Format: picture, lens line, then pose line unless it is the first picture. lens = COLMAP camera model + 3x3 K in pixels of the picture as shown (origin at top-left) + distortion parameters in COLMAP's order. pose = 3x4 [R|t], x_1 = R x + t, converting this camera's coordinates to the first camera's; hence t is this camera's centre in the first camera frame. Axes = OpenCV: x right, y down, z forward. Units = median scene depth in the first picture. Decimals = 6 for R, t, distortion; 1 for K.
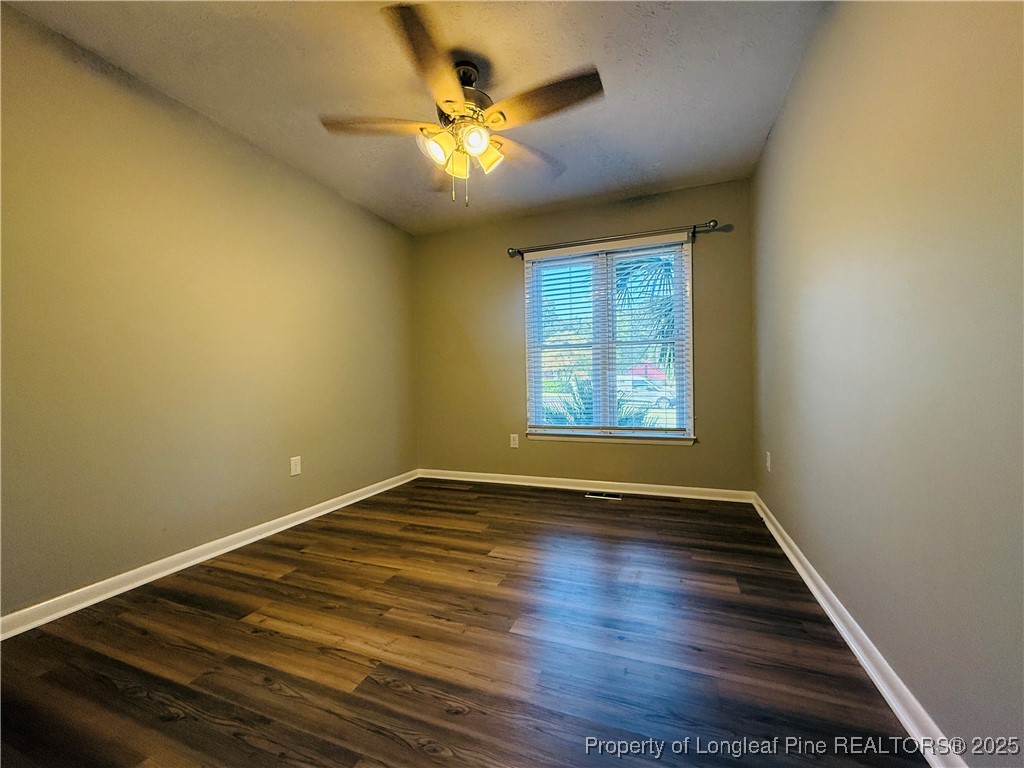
lens RADIAL K [[408.0, 0, 510.9], [0, 408.0, 382.7], [0, 0, 1]] dist [-0.009718, -0.000893]
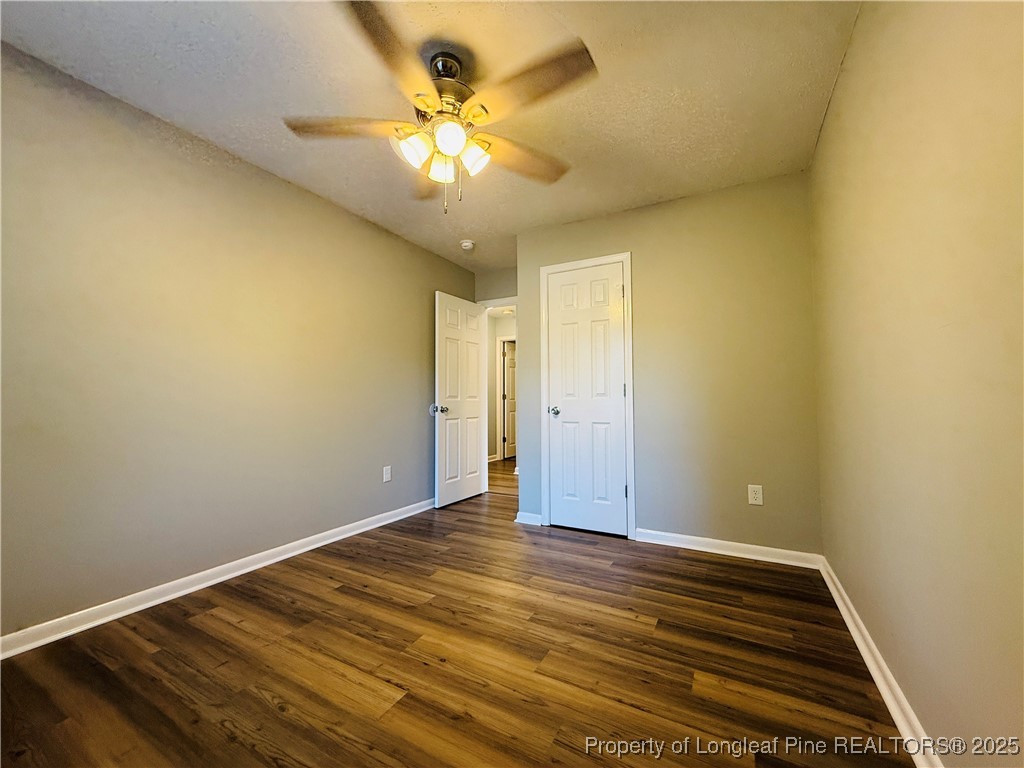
lens RADIAL K [[408.0, 0, 514.3], [0, 408.0, 386.0], [0, 0, 1]] dist [-0.009718, -0.000893]
pose [[-0.991667, 0.021450, 0.127028, -0.361868], [0.016812, 0.999156, -0.037474, -0.027972], [-0.127725, -0.035026, -0.991191, 1.871837]]
